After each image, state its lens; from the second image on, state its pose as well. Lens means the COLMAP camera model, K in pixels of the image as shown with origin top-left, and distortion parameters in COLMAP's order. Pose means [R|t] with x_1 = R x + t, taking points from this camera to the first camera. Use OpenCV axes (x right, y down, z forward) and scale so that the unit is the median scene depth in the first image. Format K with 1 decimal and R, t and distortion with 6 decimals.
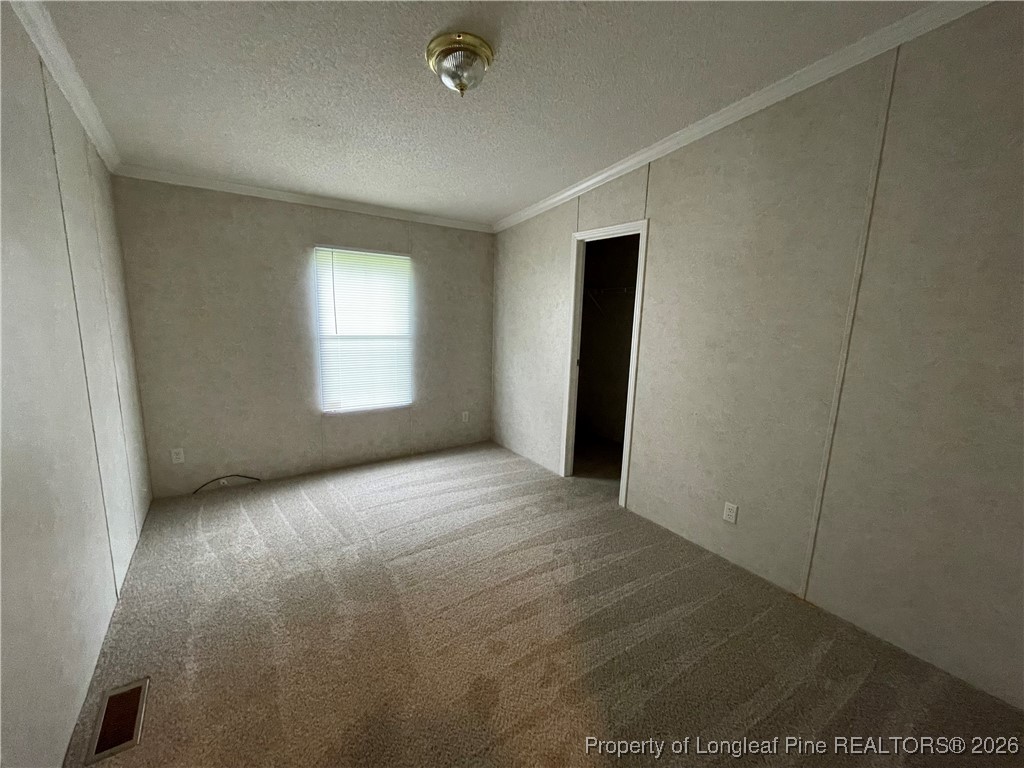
lens RADIAL K [[411.5, 0, 512.0], [0, 411.5, 384.0], [0, 0, 1]] dist [-0.003695, -0.000428]
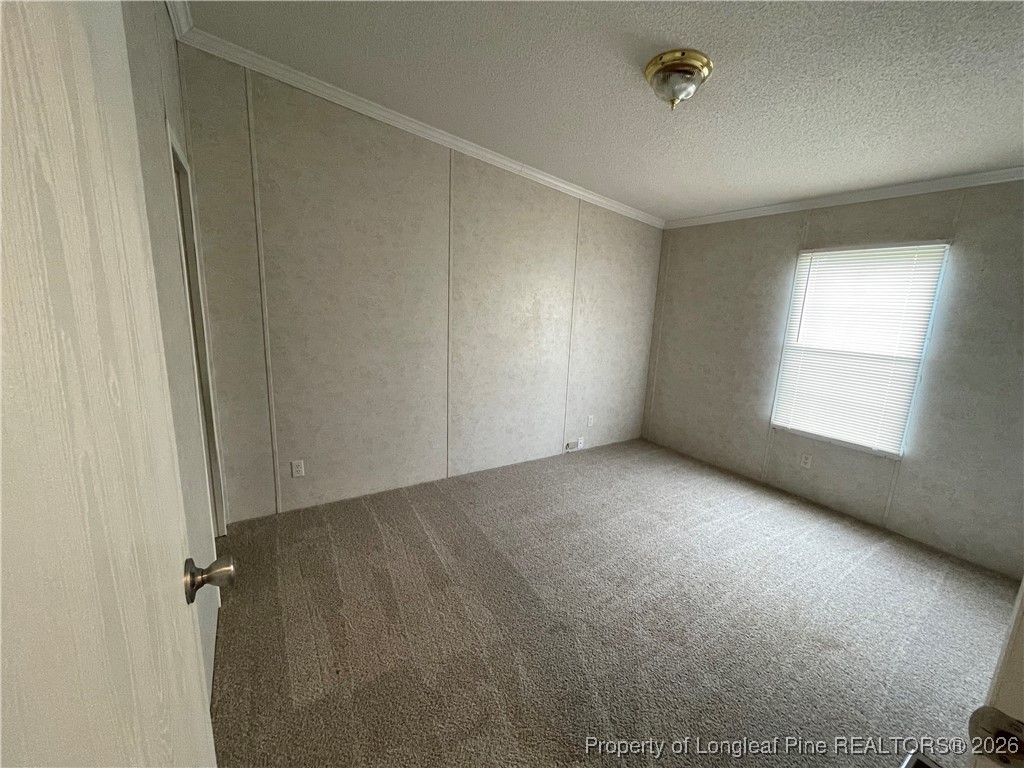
lens RADIAL K [[411.5, 0, 512.0], [0, 411.5, 384.0], [0, 0, 1]] dist [-0.003695, -0.000428]
pose [[-0.057858, 0.167402, -0.984190, 0.527543], [-0.210939, 0.961534, 0.175949, -0.059818], [0.975785, 0.217784, -0.020321, 0.395617]]
